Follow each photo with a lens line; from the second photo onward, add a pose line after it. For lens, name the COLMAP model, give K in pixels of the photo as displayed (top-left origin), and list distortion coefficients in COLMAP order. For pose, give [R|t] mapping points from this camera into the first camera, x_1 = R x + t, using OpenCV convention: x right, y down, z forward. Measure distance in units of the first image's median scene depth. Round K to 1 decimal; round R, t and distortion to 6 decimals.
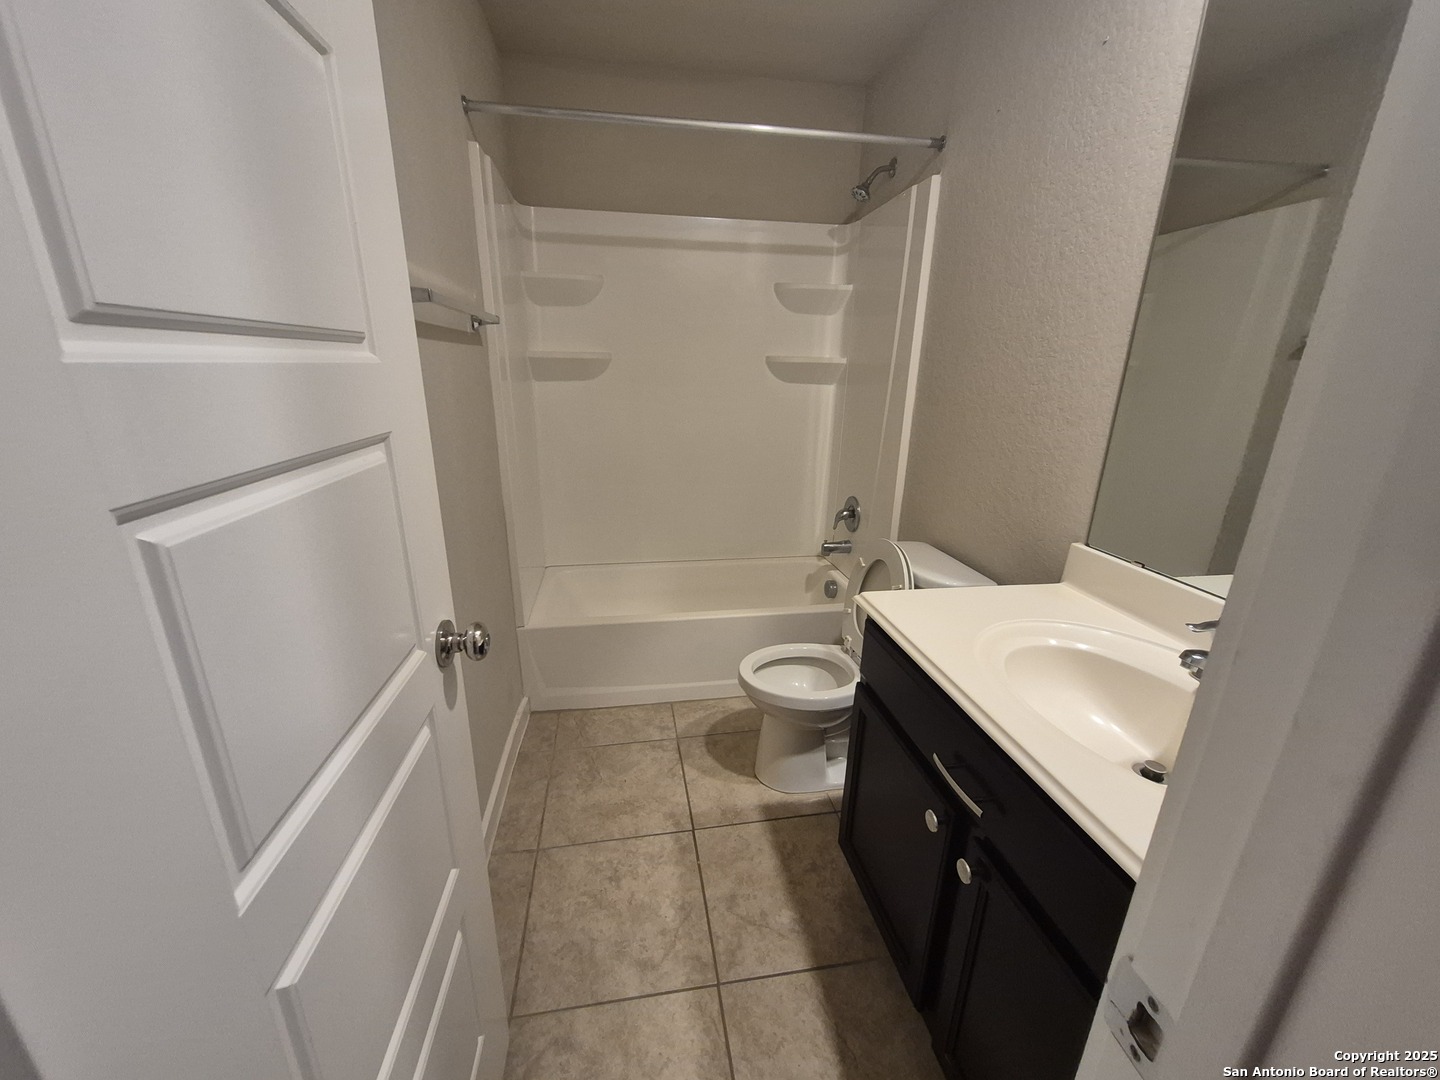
lens RADIAL K [[572.4, 0, 713.7], [0, 572.4, 544.6], [0, 0, 1]] dist [0.003120, -0.000356]
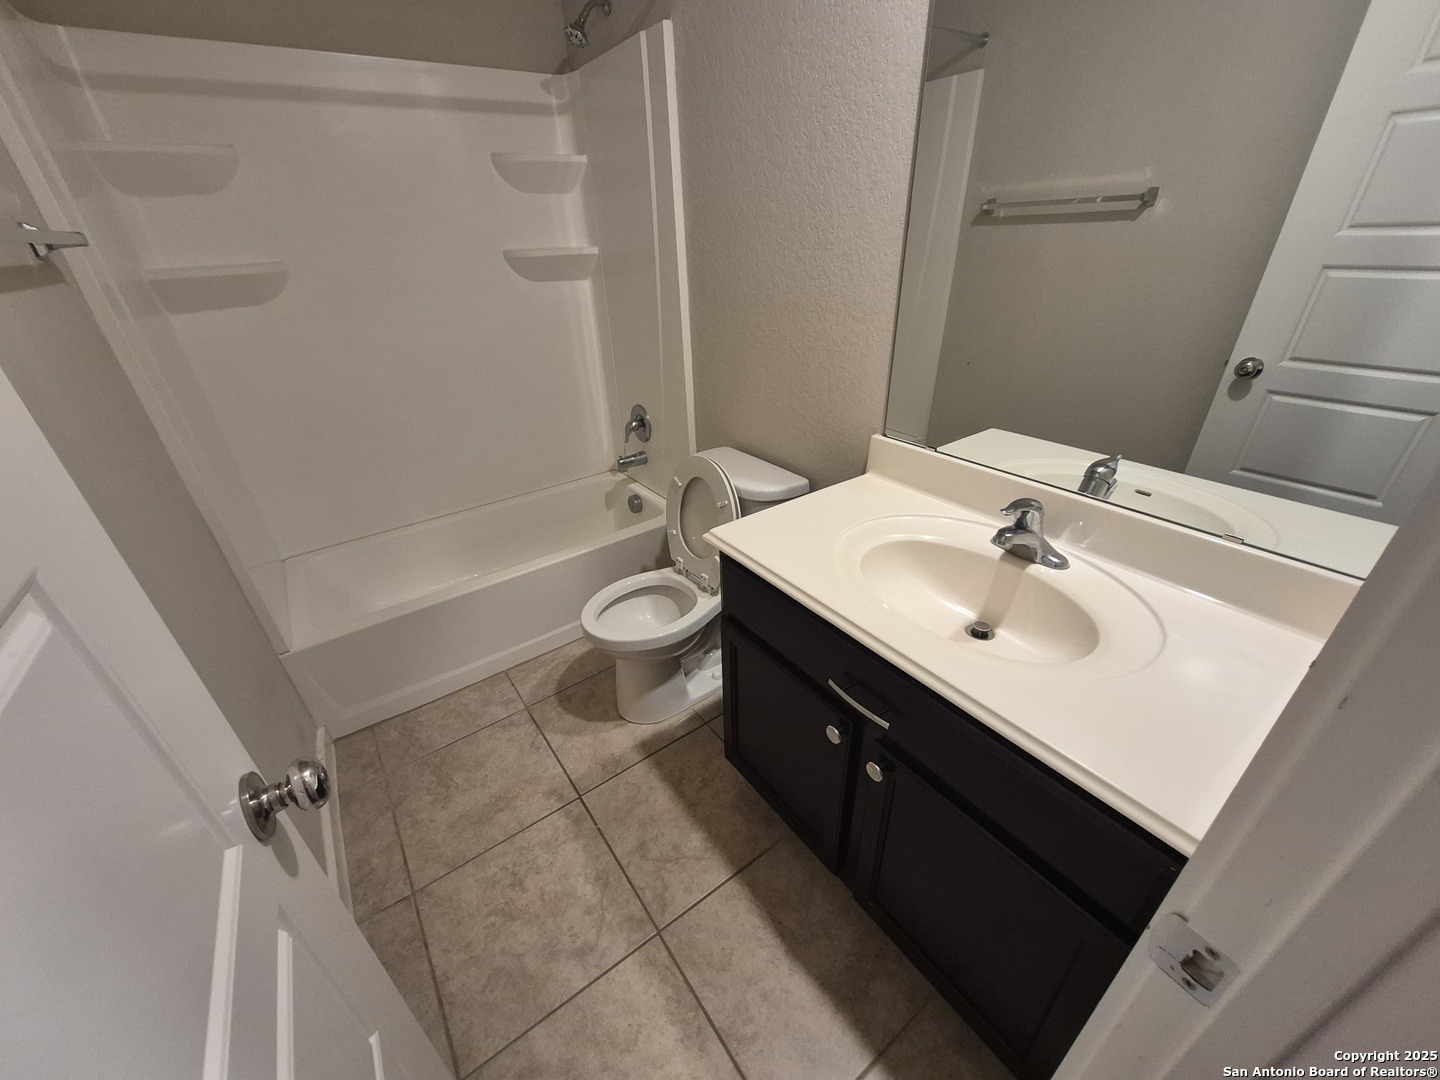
lens RADIAL K [[570.6, 0, 716.6], [0, 570.6, 546.7], [0, 0, 1]] dist [0.002666, -0.000487]
pose [[0.894926, -0.259804, 0.362779, -0.070962], [0.182229, 0.954924, 0.234334, -0.091796], [-0.407308, -0.143603, 0.901931, 0.099434]]
